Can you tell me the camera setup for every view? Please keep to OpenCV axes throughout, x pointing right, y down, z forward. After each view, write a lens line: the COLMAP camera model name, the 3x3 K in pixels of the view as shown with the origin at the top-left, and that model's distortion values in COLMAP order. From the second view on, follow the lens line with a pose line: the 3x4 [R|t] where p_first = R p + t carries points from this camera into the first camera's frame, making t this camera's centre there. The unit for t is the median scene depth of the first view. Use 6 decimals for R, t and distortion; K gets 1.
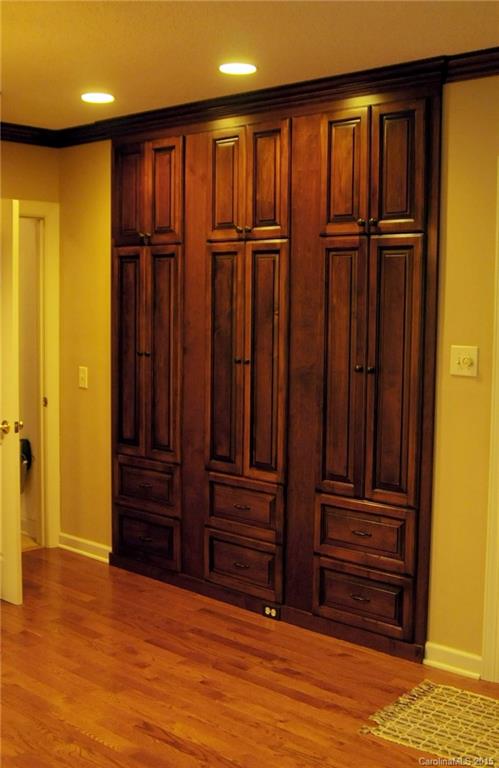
lens RADIAL K [[995.9, 0, 249.7], [0, 995.9, 382.5], [0, 0, 1]] dist [-0.128943, 0.000000]
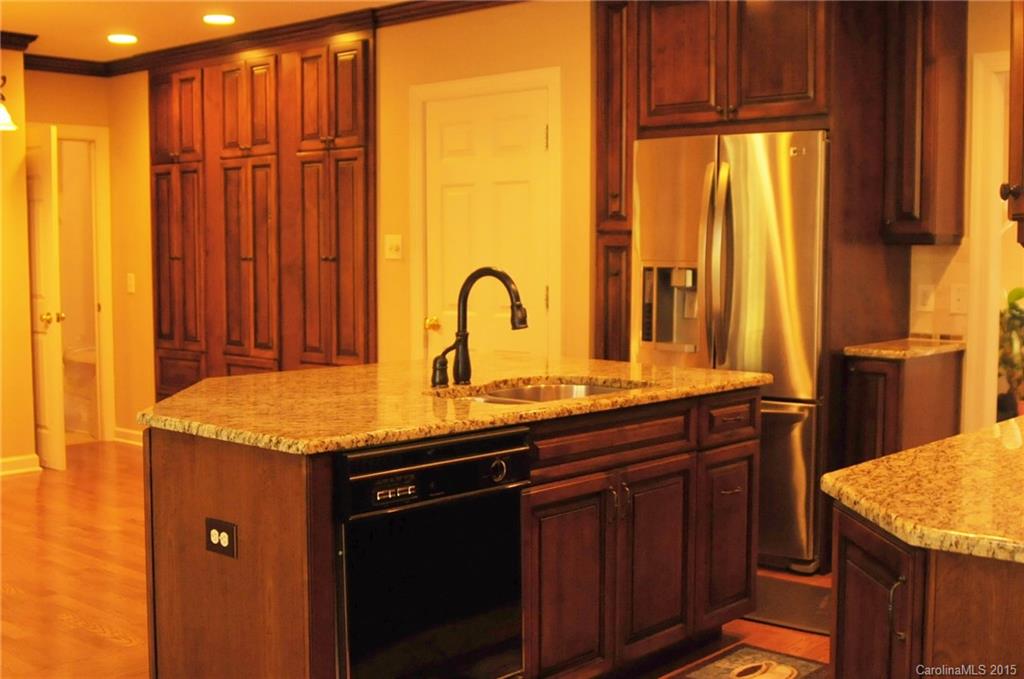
lens RADIAL K [[1255.5, 0, 511.5], [0, 1255.5, 341.9], [0, 0, 1]] dist [-0.114072, 0.000000]
pose [[0.999029, -0.016155, 0.040997, 0.238527], [0.016263, 0.999865, -0.002292, 0.083933], [-0.040955, 0.002956, 0.999157, -0.486212]]
